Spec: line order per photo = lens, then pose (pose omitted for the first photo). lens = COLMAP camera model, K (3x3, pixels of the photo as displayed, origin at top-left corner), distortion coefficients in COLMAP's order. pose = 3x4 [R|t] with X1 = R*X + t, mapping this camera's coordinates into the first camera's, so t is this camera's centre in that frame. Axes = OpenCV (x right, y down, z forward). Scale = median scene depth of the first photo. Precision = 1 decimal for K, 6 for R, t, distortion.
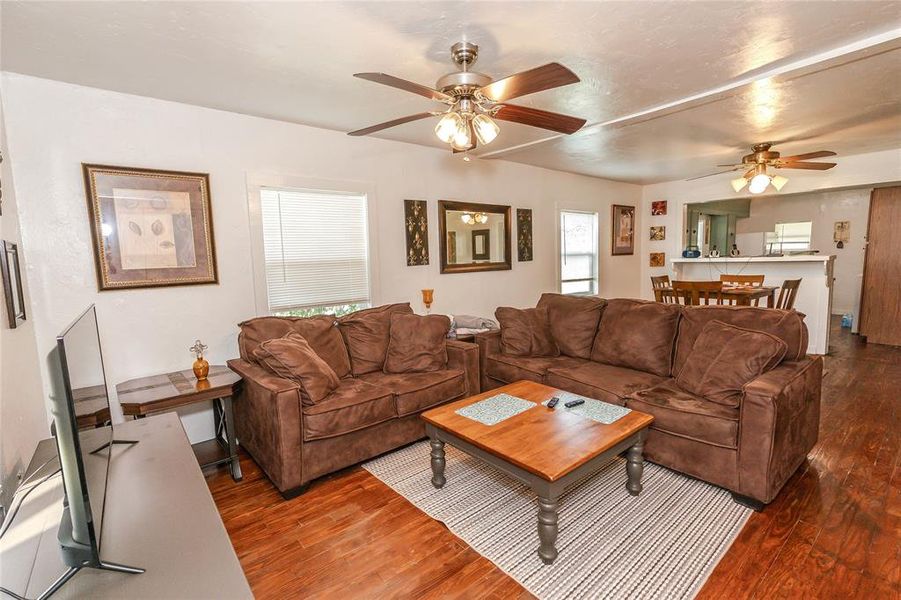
lens RADIAL K [[418.4, 0, 450.5], [0, 418.4, 300.0], [0, 0, 1]] dist [-0.000568, 0.000036]
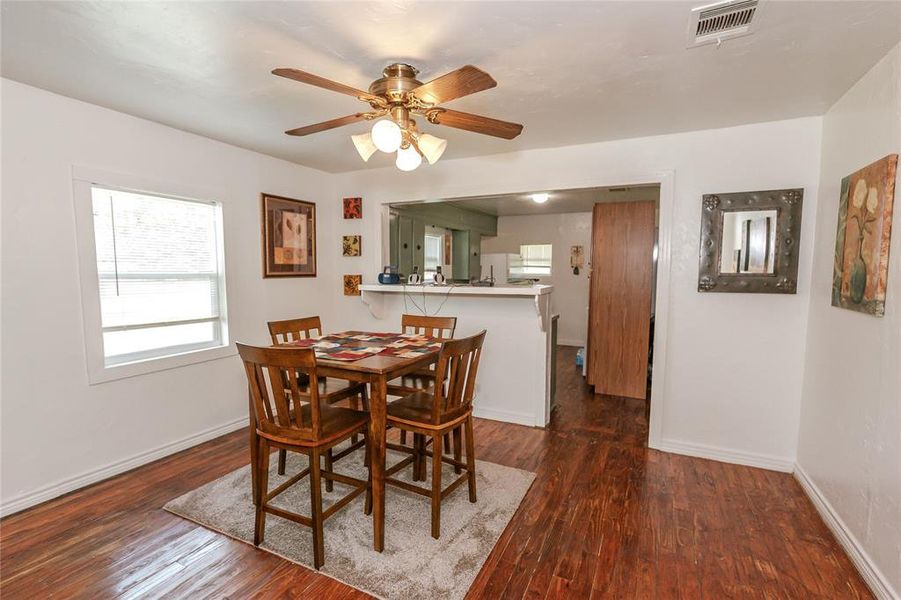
lens RADIAL K [[418.4, 0, 450.5], [0, 418.4, 300.0], [0, 0, 1]] dist [-0.000568, 0.000036]
pose [[0.912255, 0.000441, 0.409622, 0.392477], [0.014884, 0.999303, -0.034224, -0.051387], [-0.409352, 0.037318, 0.911613, 0.354315]]
